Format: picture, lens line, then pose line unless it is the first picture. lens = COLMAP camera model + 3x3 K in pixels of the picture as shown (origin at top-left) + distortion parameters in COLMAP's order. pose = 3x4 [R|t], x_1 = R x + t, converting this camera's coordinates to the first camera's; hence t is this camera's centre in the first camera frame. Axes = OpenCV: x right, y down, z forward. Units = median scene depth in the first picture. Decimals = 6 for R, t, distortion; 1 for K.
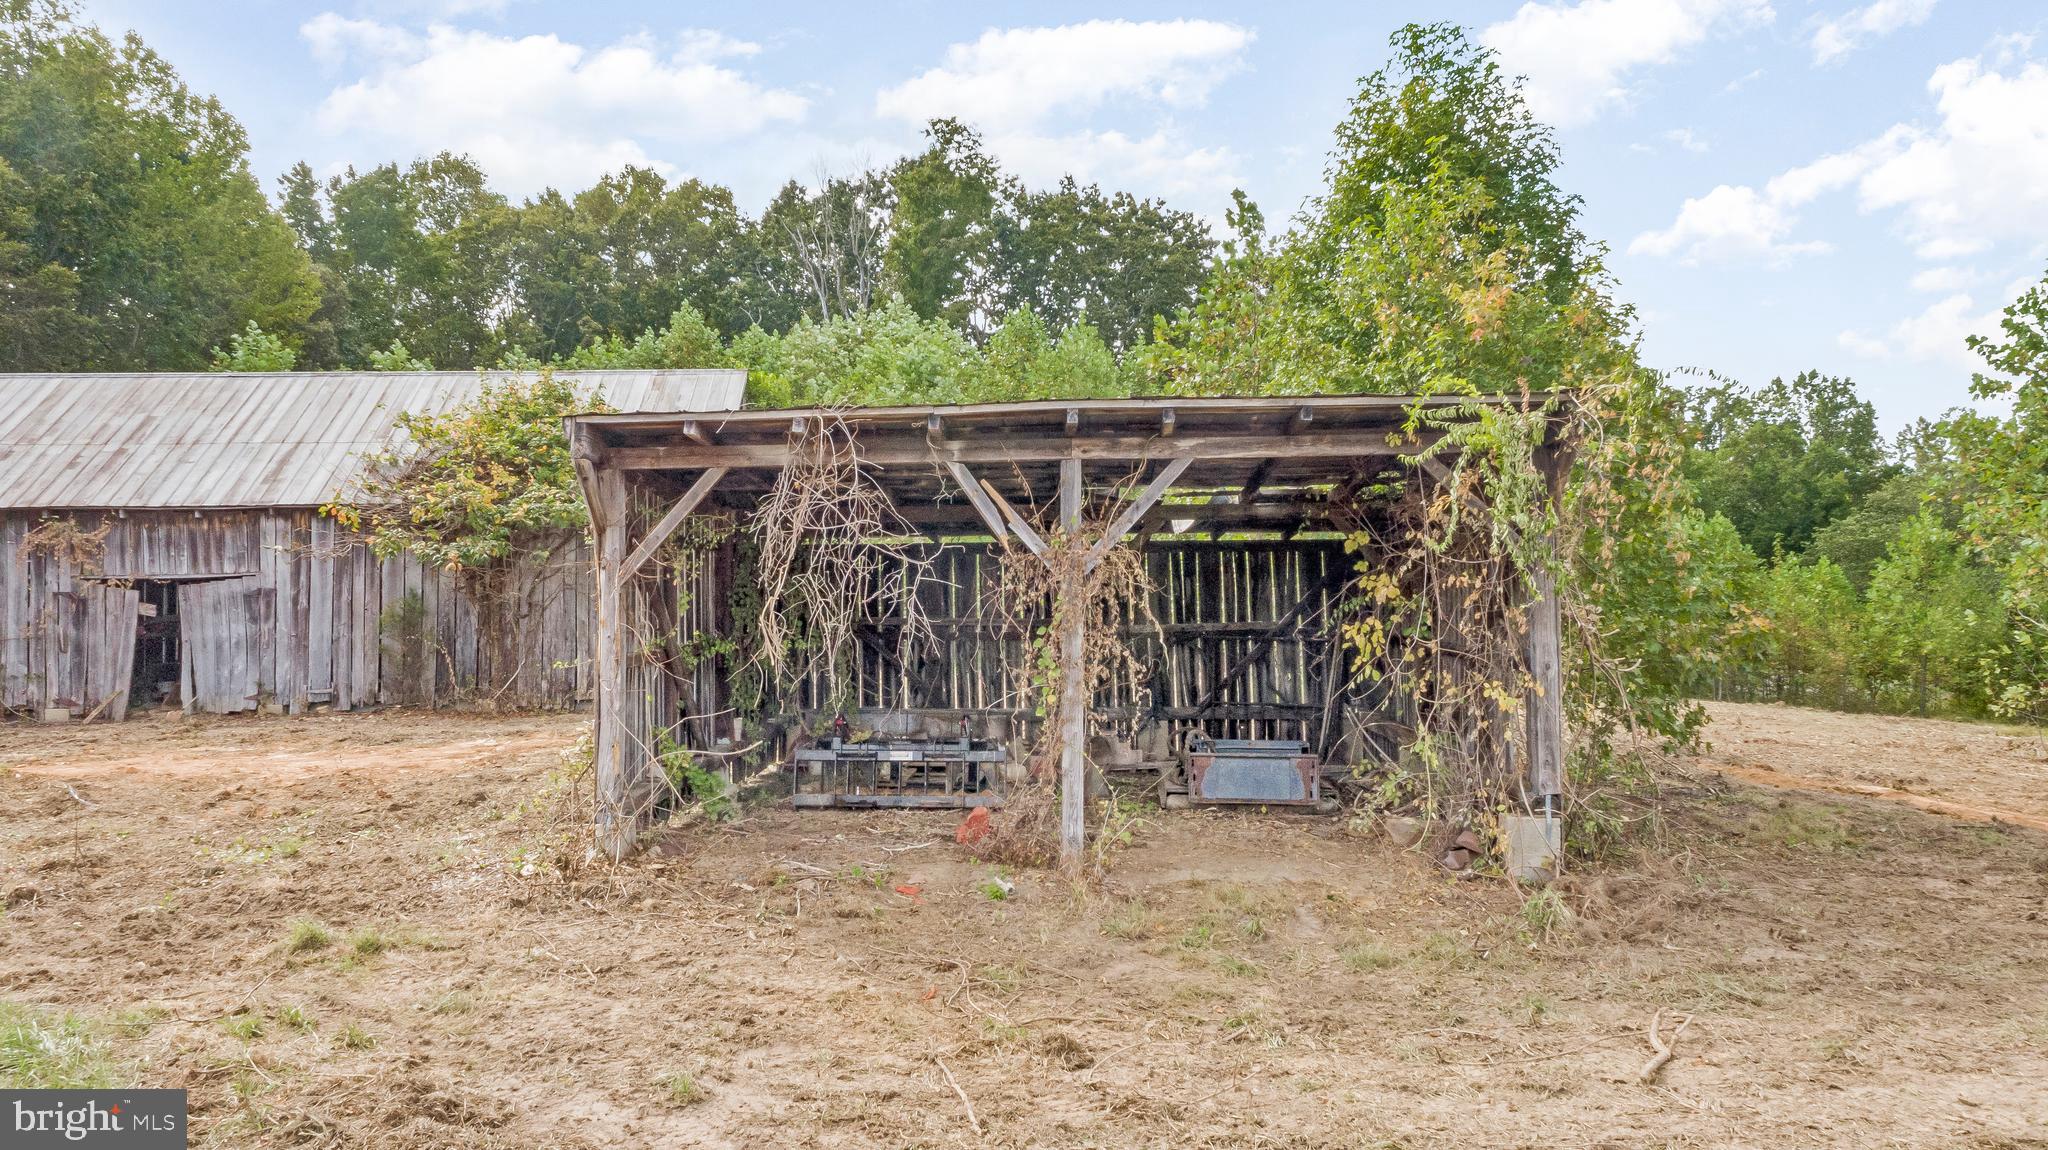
lens RADIAL K [[1397.5, 0, 1031.5], [0, 1397.5, 569.2], [0, 0, 1]] dist [-0.007391, 0.004746]
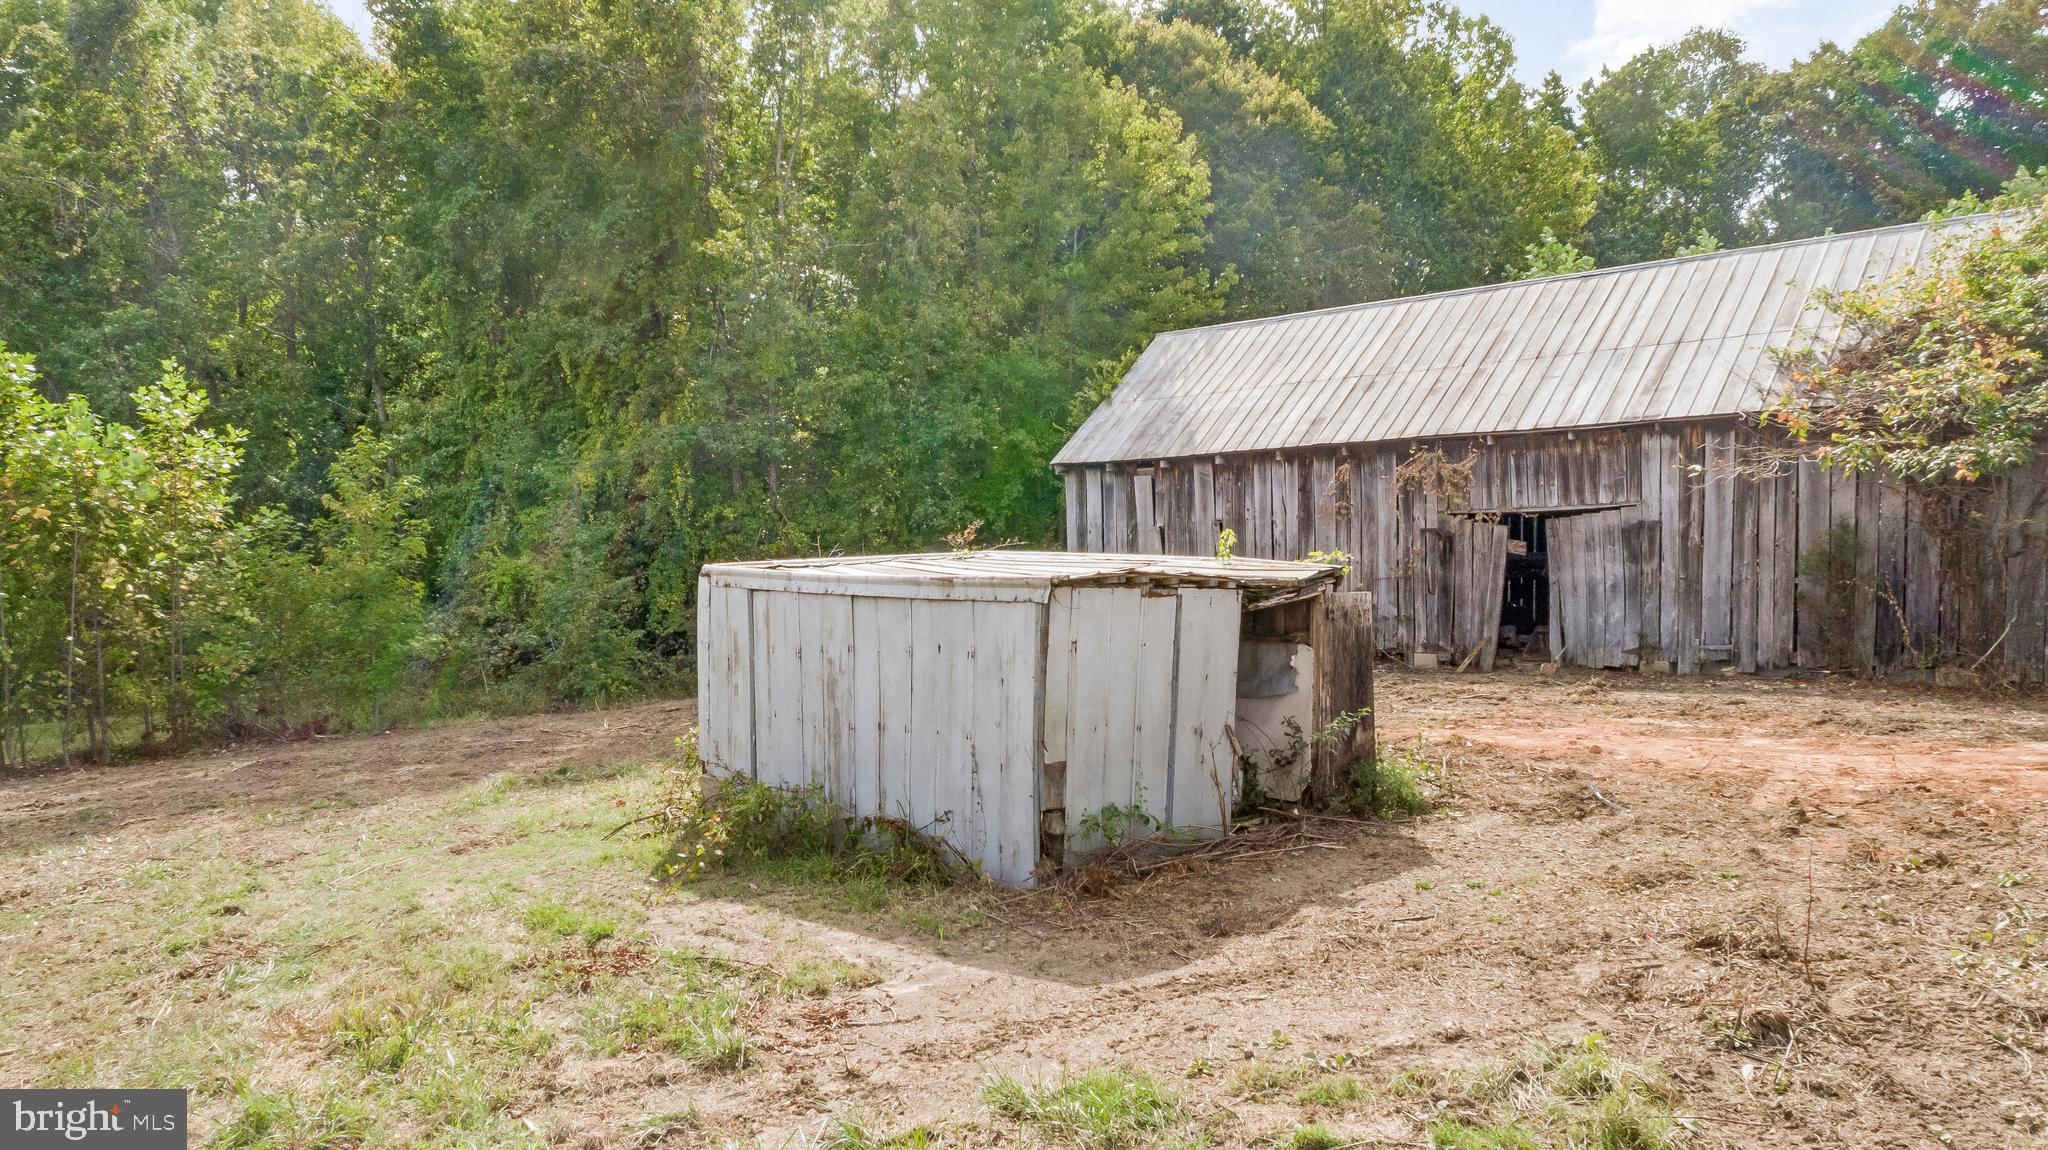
lens RADIAL K [[1441.0, 0, 1031.4], [0, 1441.0, 612.2], [0, 0, 1]] dist [-0.001798, 0.006256]
pose [[0.701995, 0.027972, -0.711633, -0.194683], [0.025640, 0.997588, 0.064504, 0.003234], [0.711721, -0.063528, 0.699584, 0.134518]]
